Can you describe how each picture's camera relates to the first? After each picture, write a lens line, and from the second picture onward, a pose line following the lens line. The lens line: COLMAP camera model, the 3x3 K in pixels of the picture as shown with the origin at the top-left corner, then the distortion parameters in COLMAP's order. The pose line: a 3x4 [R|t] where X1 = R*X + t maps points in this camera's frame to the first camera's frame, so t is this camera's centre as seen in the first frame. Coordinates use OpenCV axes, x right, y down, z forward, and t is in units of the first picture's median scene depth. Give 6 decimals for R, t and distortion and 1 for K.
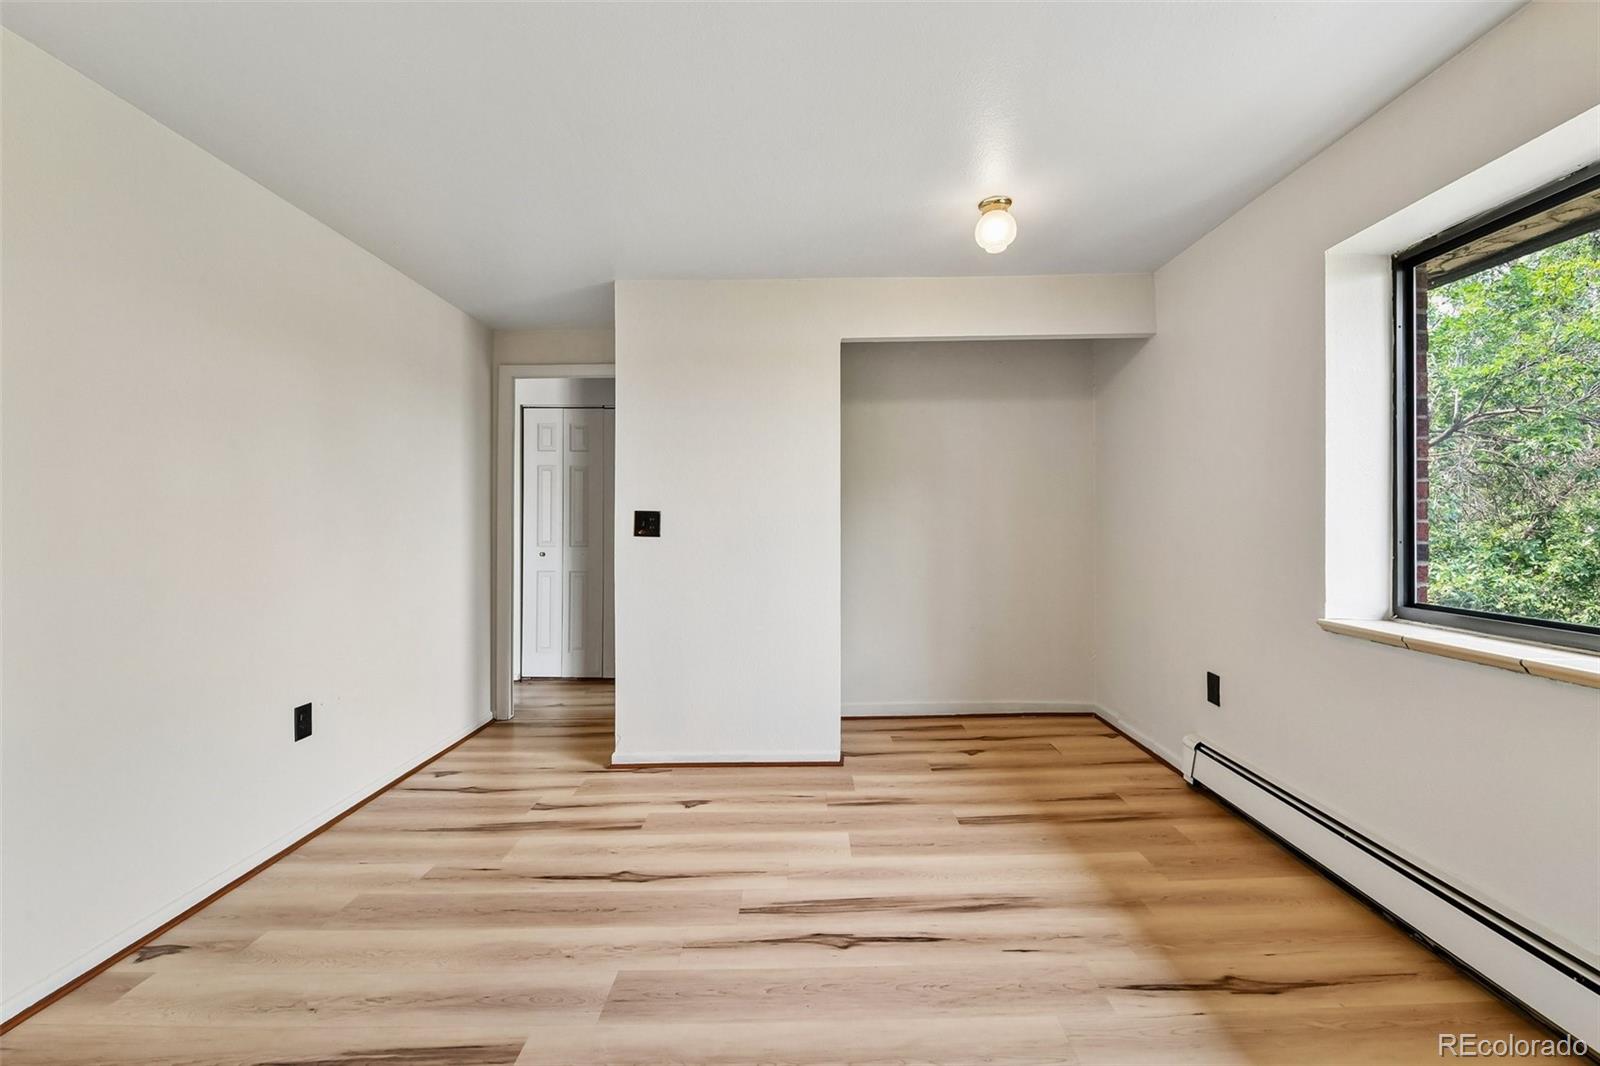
lens RADIAL K [[638.4, 0, 811.4], [0, 638.4, 529.9], [0, 0, 1]] dist [-0.001455, -0.004144]
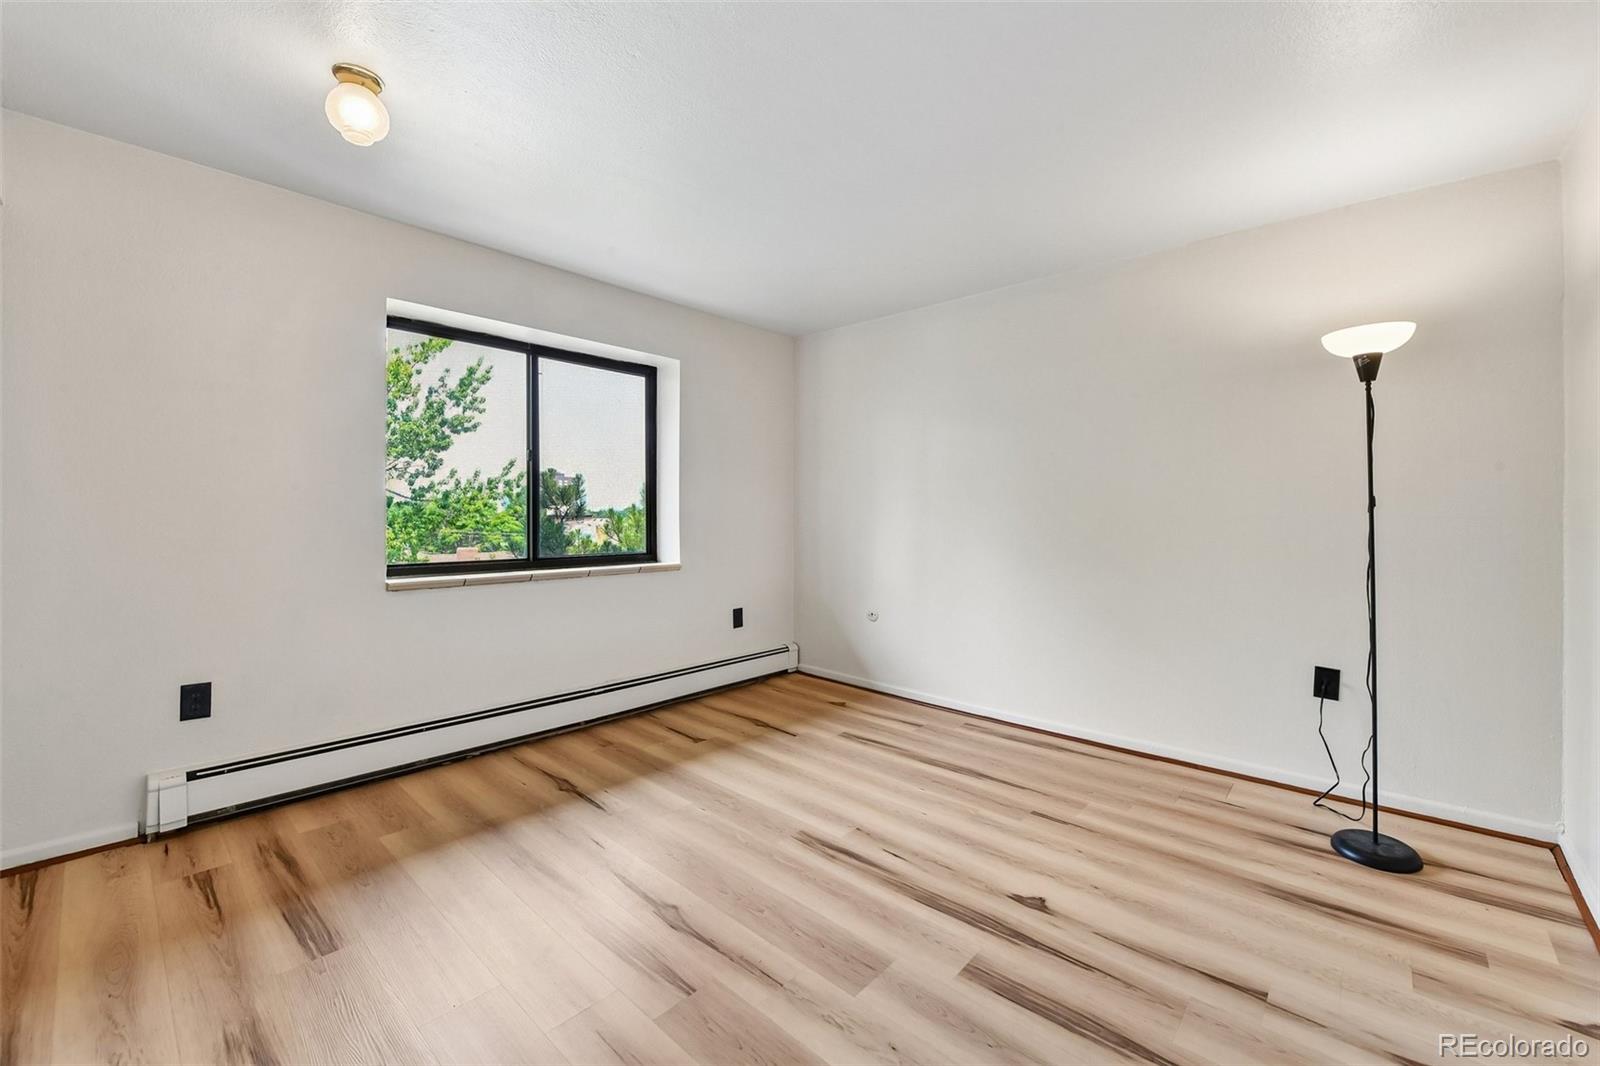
lens RADIAL K [[653.2, 0, 801.4], [0, 653.2, 519.8], [0, 0, 1]] dist [0.000100, -0.003604]
pose [[-0.734062, -0.005951, 0.679057, -0.567042], [0.006229, 0.999861, 0.015496, -0.000633], [-0.679054, 0.015605, -0.733922, 1.117451]]
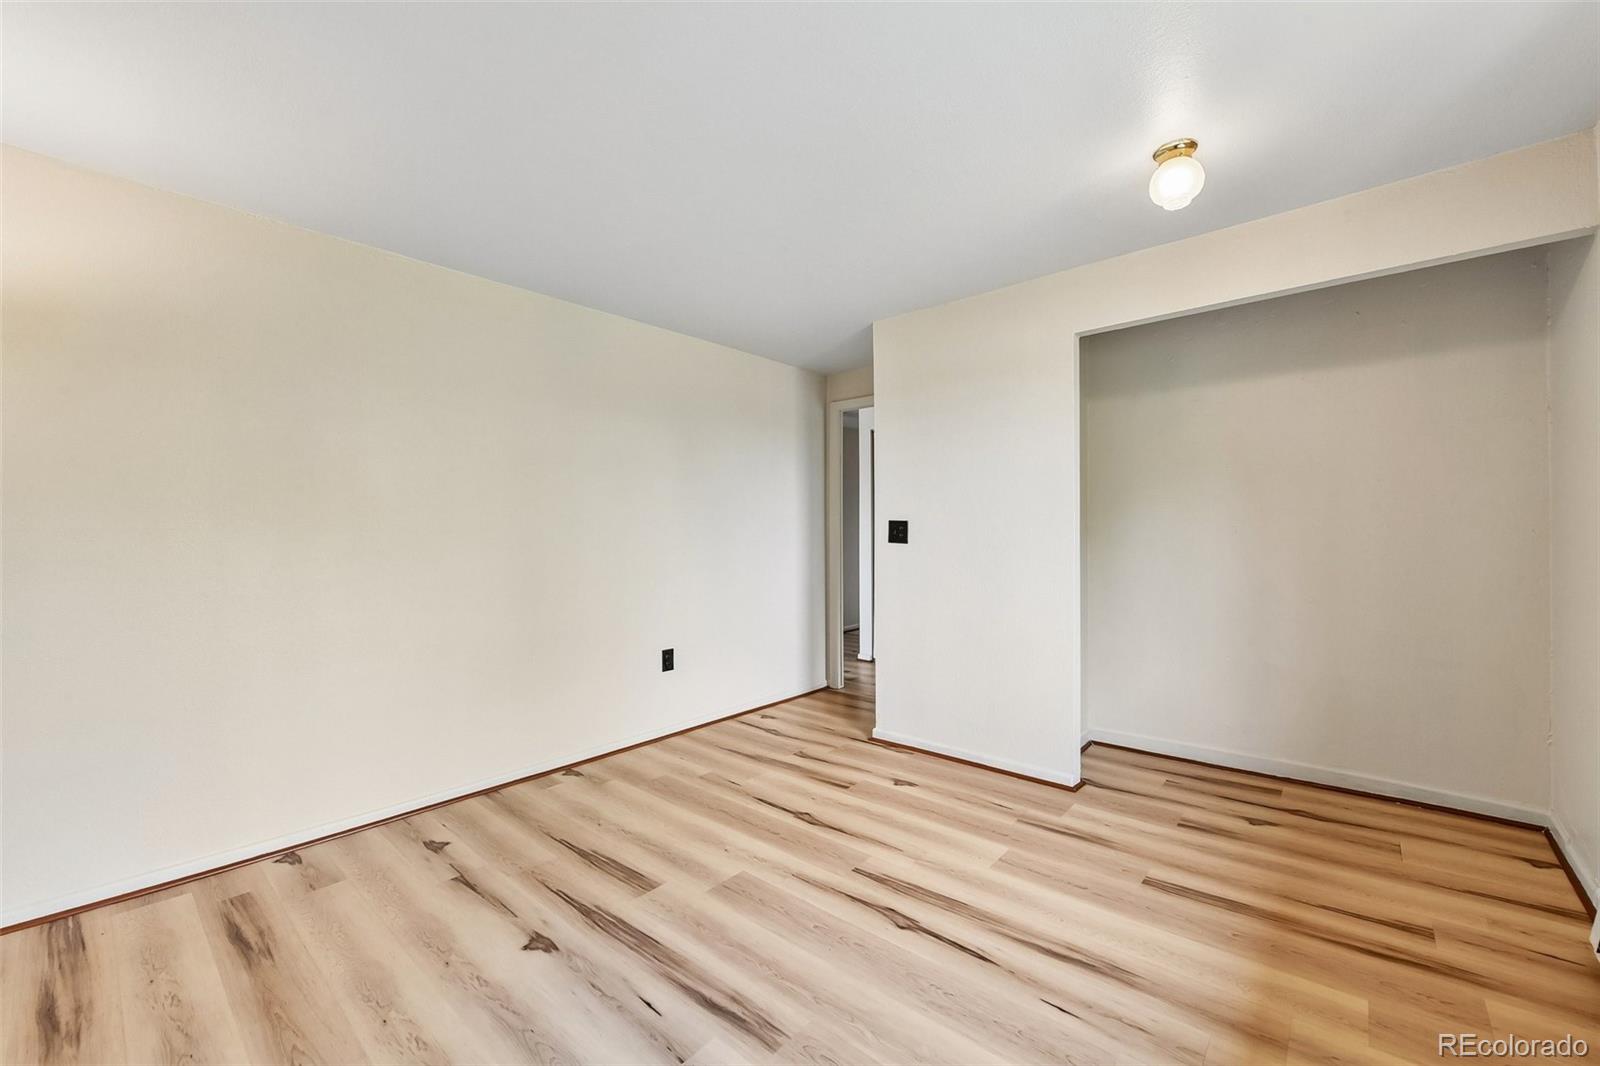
lens RADIAL K [[638.4, 0, 811.4], [0, 638.4, 529.9], [0, 0, 1]] dist [-0.001455, -0.004144]
pose [[0.756313, 0.003570, -0.654201, 0.437742], [-0.004258, 0.999991, 0.000534, -0.013652], [0.654197, 0.002382, 0.756321, 0.054353]]
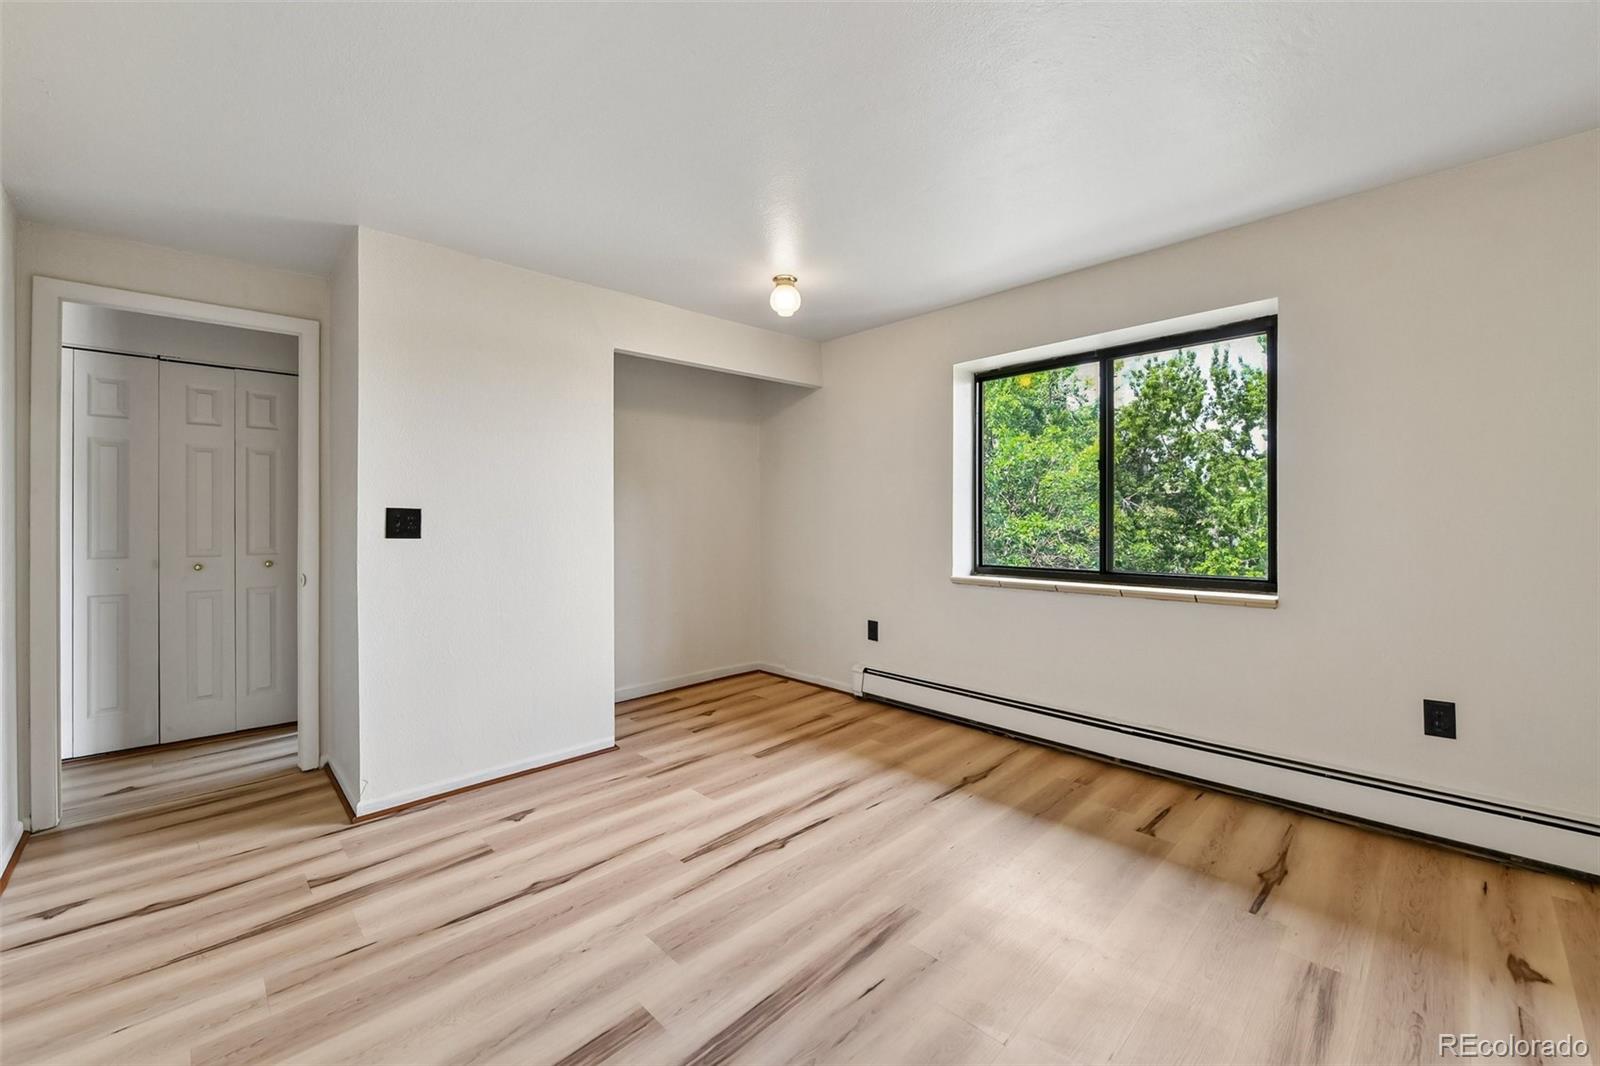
lens RADIAL K [[634.1, 0, 802.8], [0, 634.1, 532.6], [0, 0, 1]] dist [0.001061, -0.005566]
pose [[0.722203, -0.012906, 0.691561, -0.548746], [0.009682, 0.999917, 0.008550, 0.001576], [-0.691613, 0.000521, 0.722268, 0.023656]]
